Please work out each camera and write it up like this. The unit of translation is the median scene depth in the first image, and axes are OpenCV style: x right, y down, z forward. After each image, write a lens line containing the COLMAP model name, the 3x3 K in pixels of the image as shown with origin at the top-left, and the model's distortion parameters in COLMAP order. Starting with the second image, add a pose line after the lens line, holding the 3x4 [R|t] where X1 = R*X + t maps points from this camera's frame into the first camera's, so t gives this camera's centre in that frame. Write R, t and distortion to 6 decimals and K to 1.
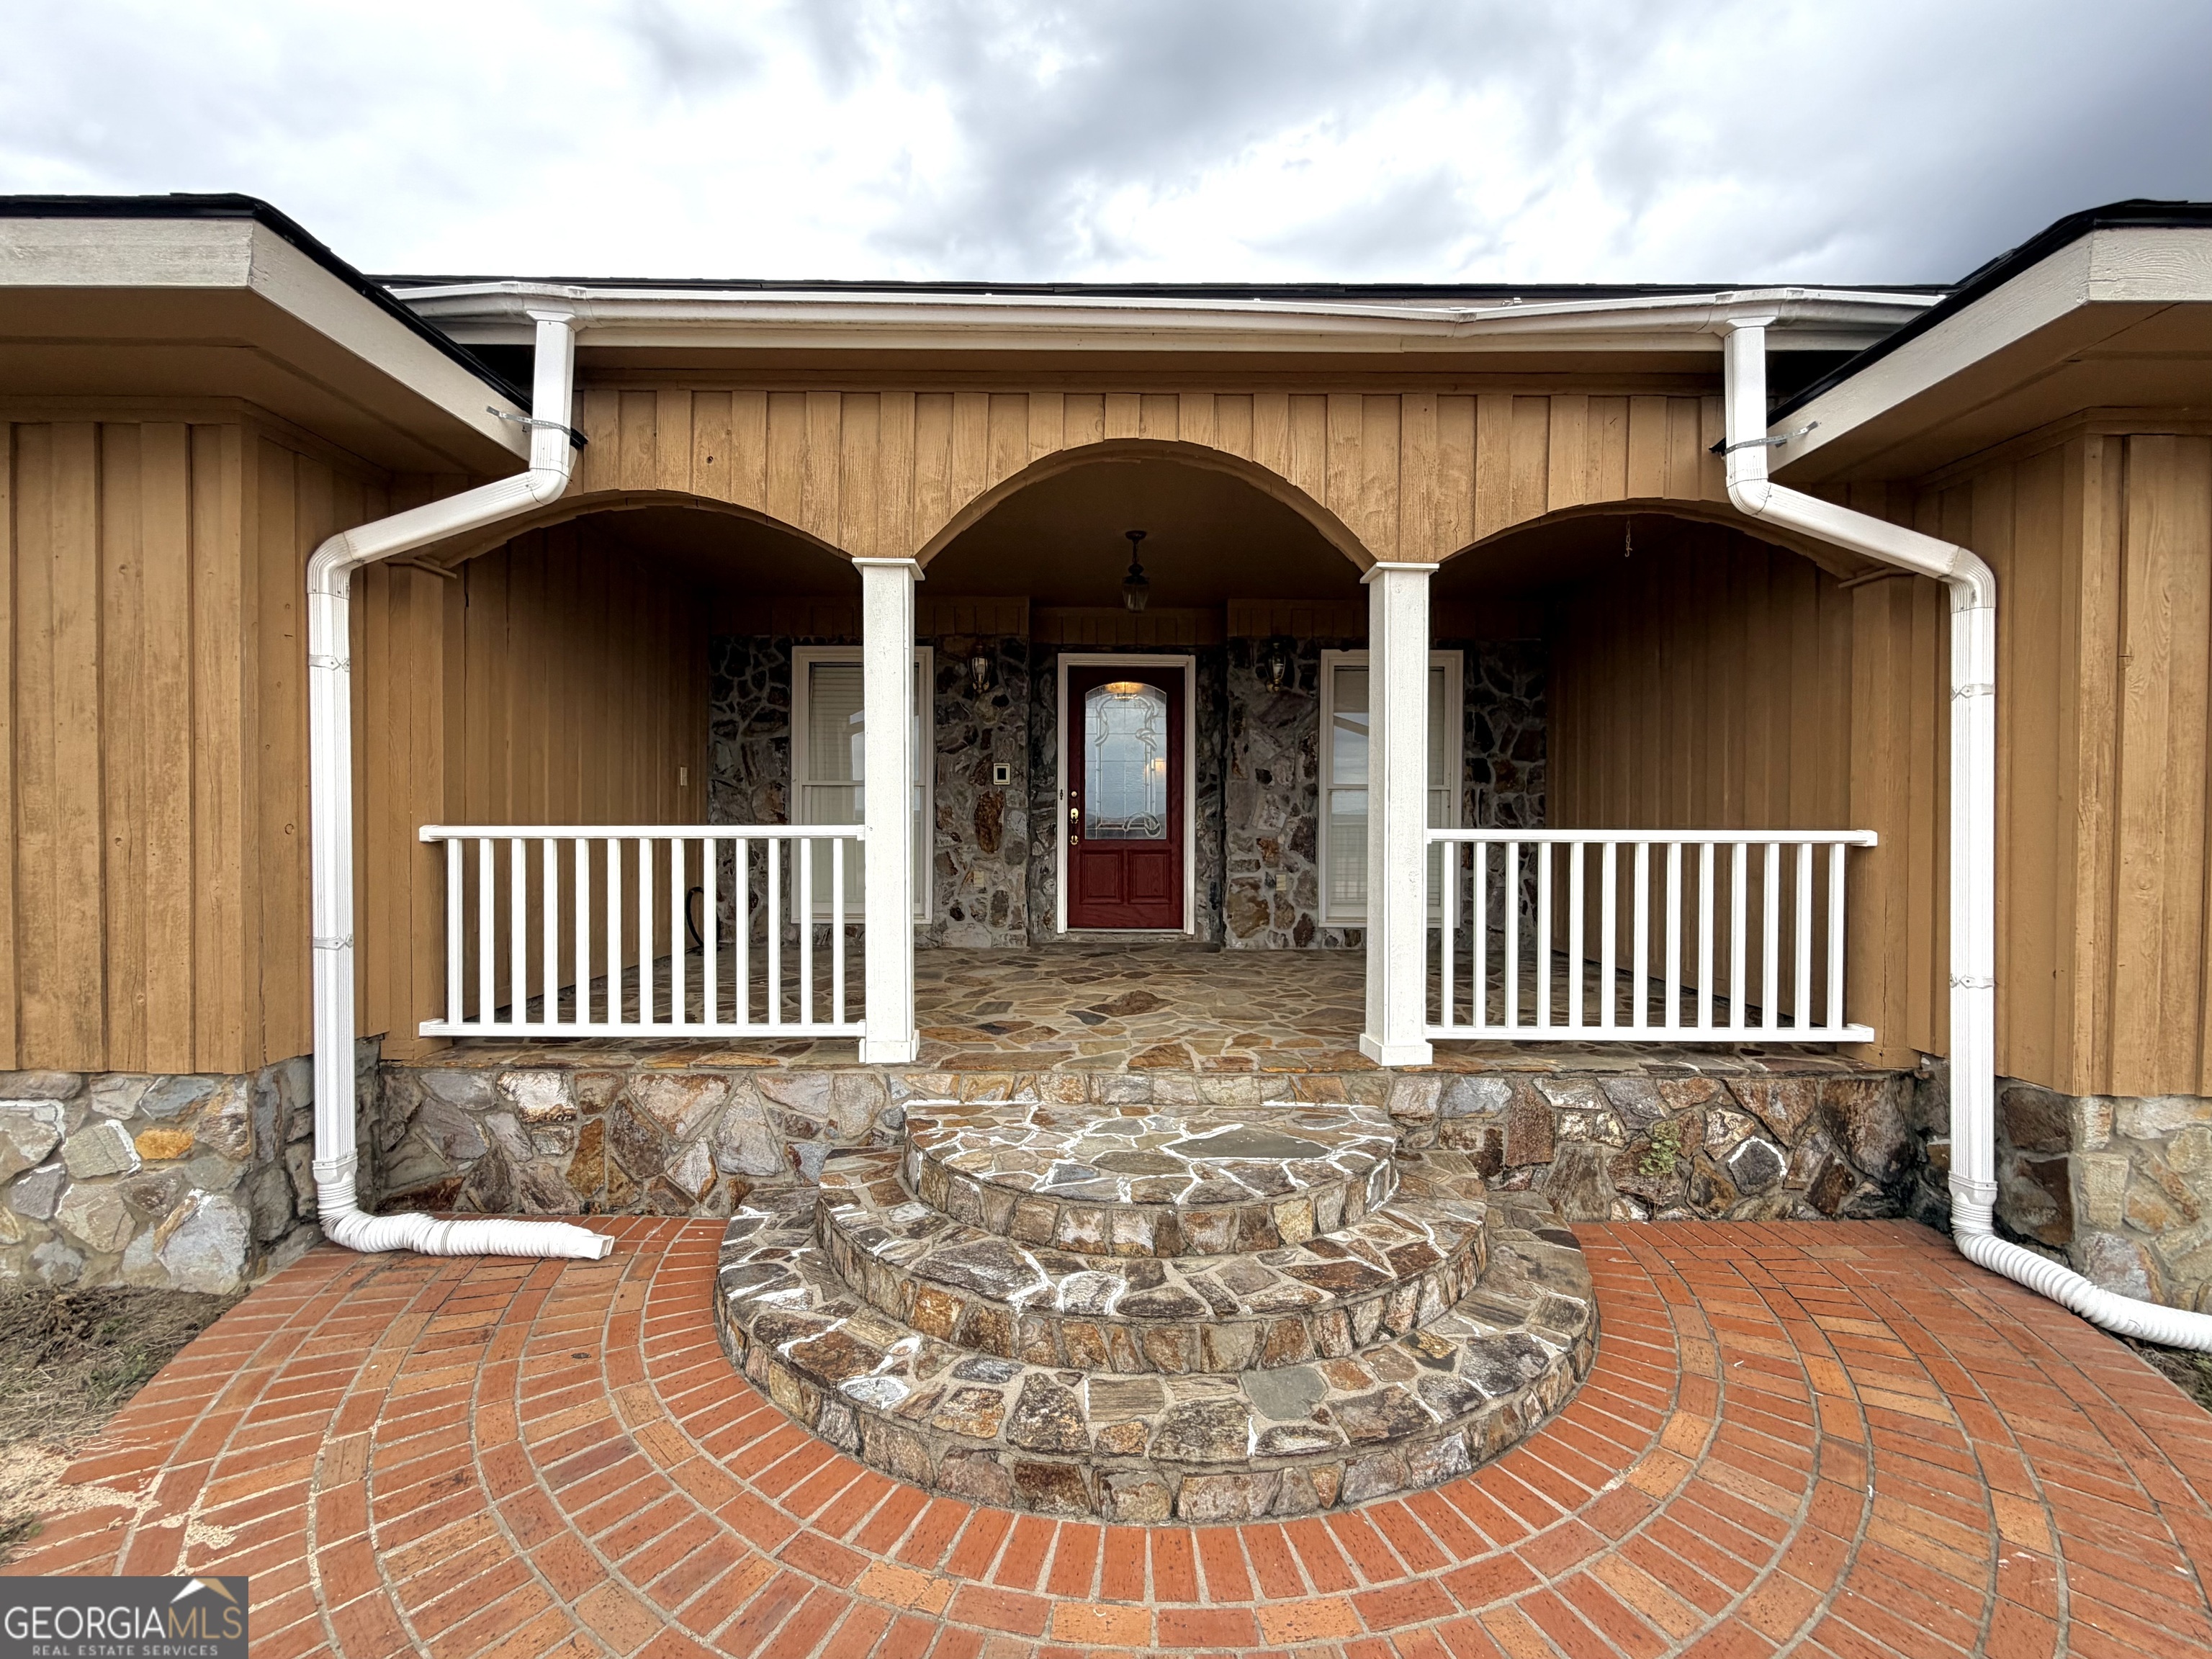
lens RADIAL K [[845.2, 0, 1115.4], [0, 845.2, 830.1], [0, 0, 1]] dist [0.000996, -0.000642]
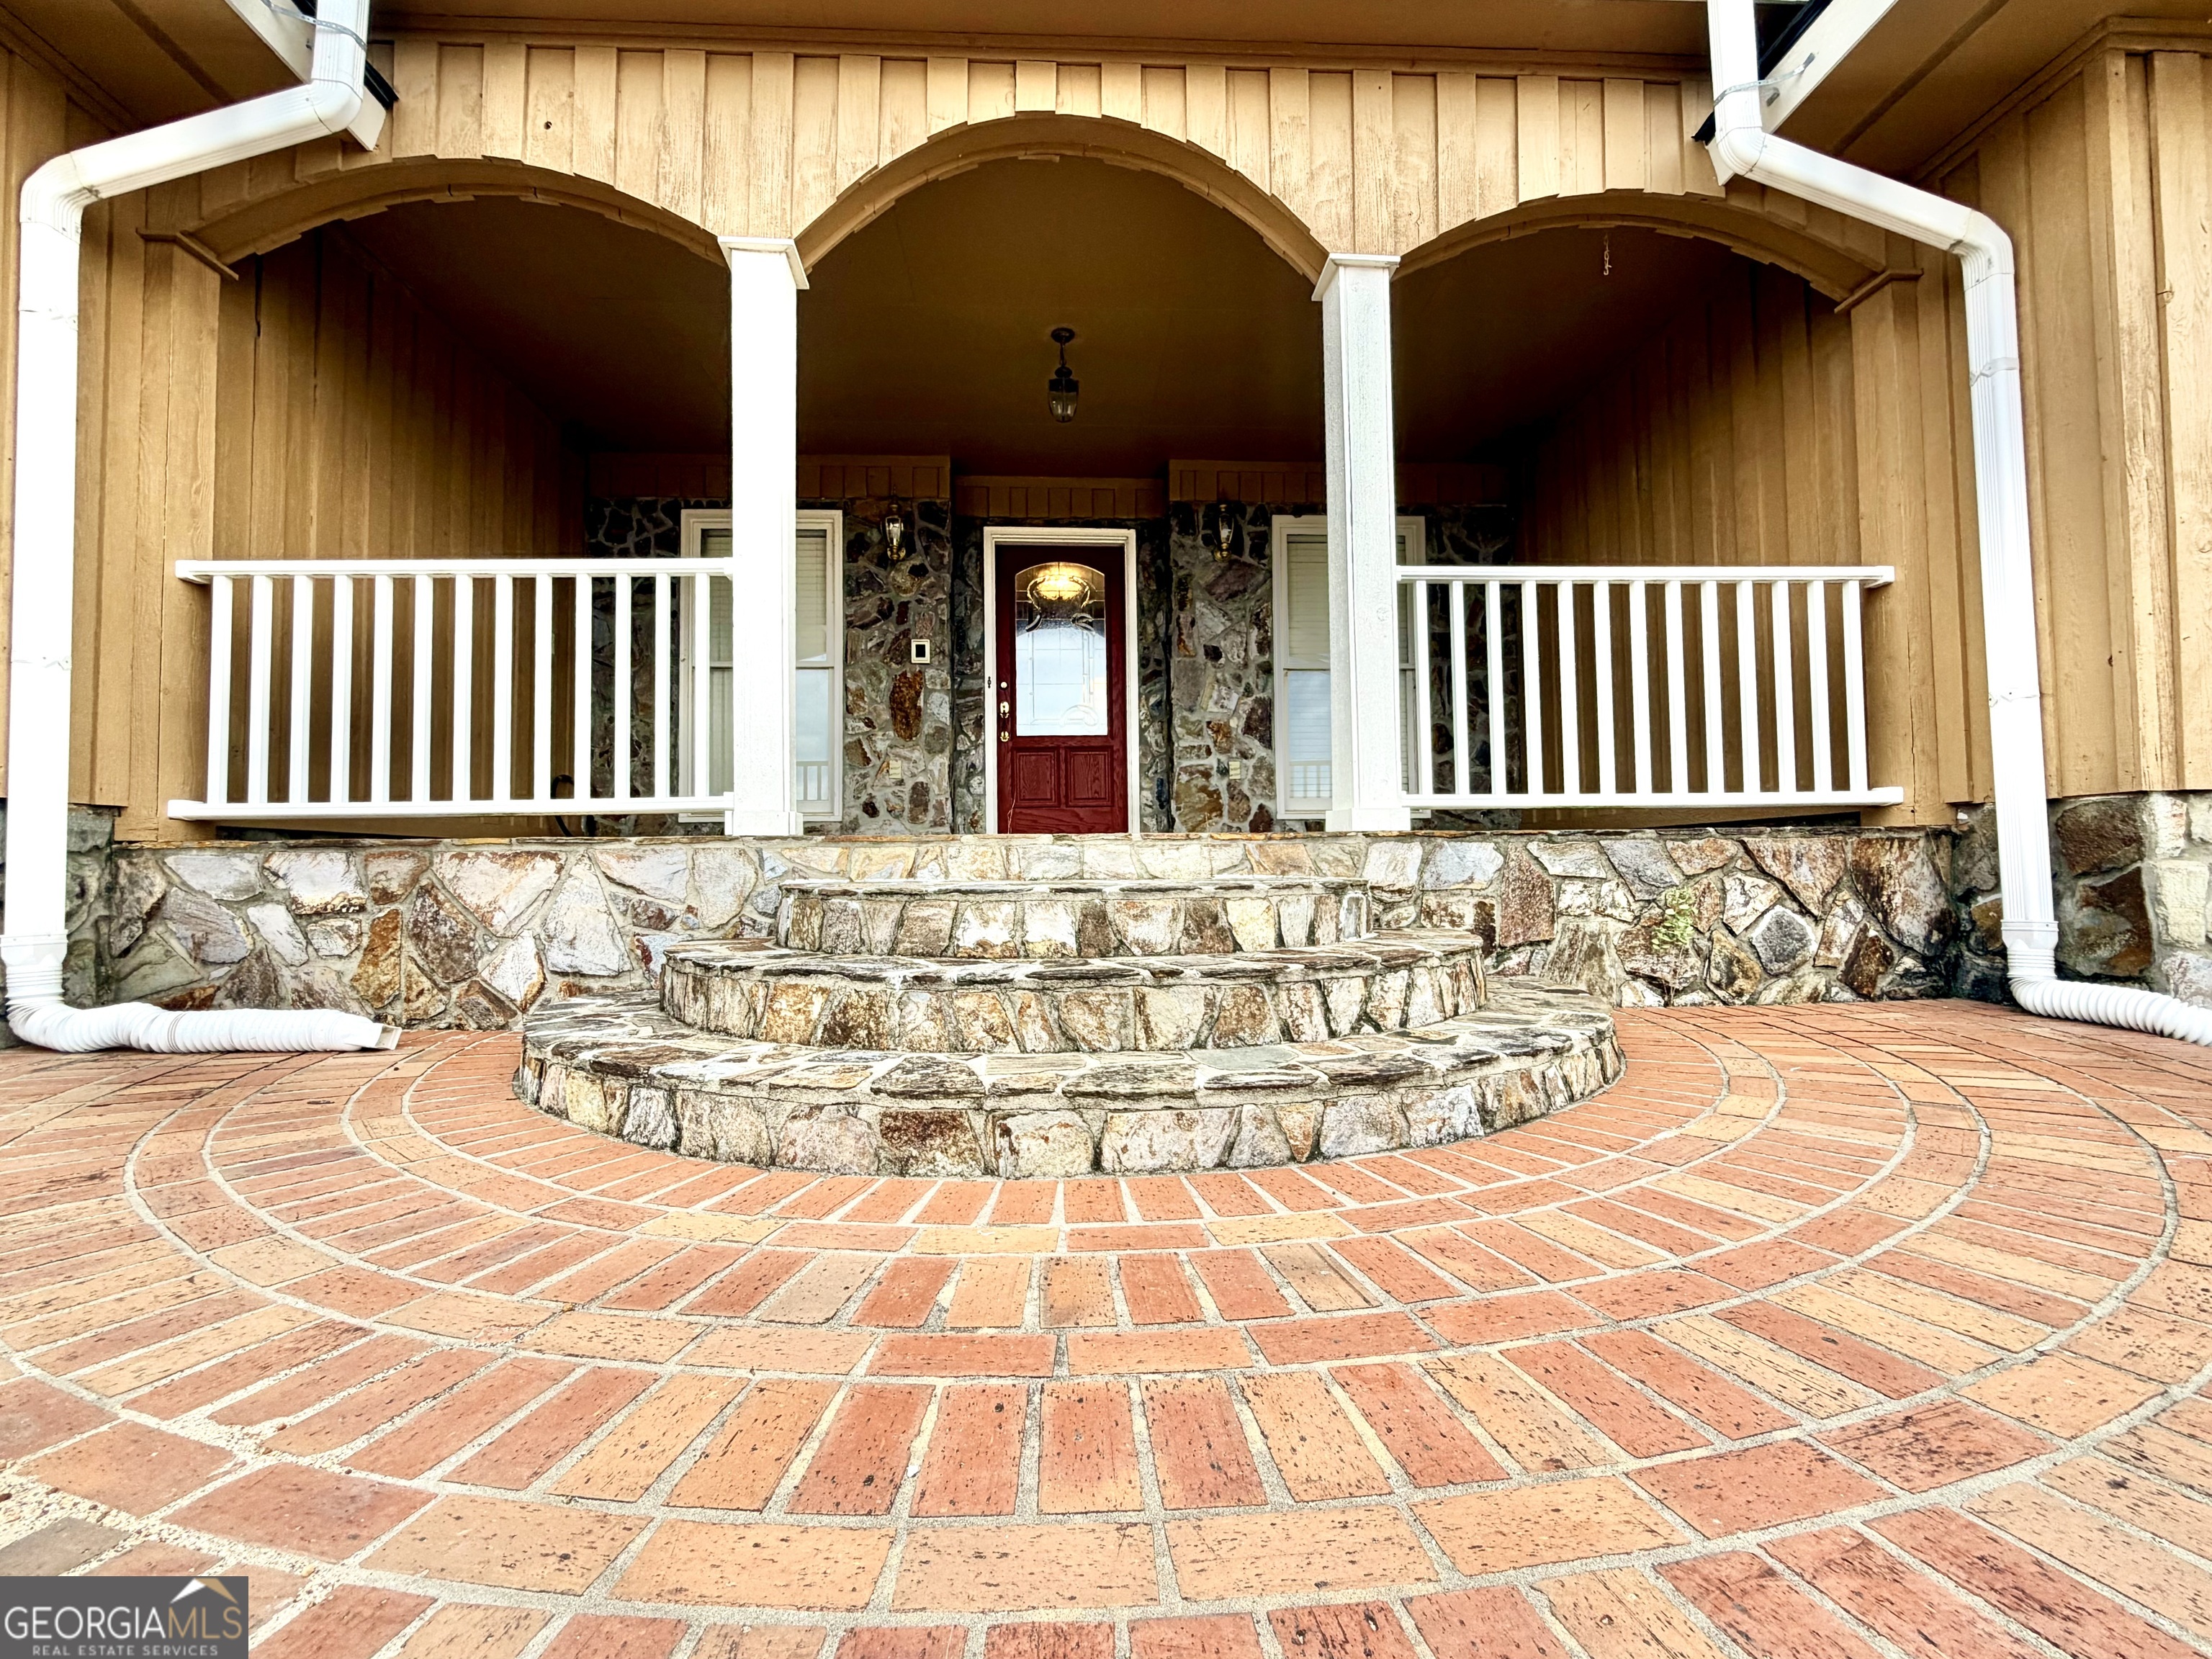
lens RADIAL K [[890.4, 0, 1106.0], [0, 890.4, 829.5], [0, 0, 1]] dist [-0.000429, -0.000096]
pose [[0.998785, -0.013957, 0.047262, 0.025815], [0.016127, 0.998818, -0.045860, 0.315474], [-0.046566, 0.046567, 0.997829, 0.119756]]
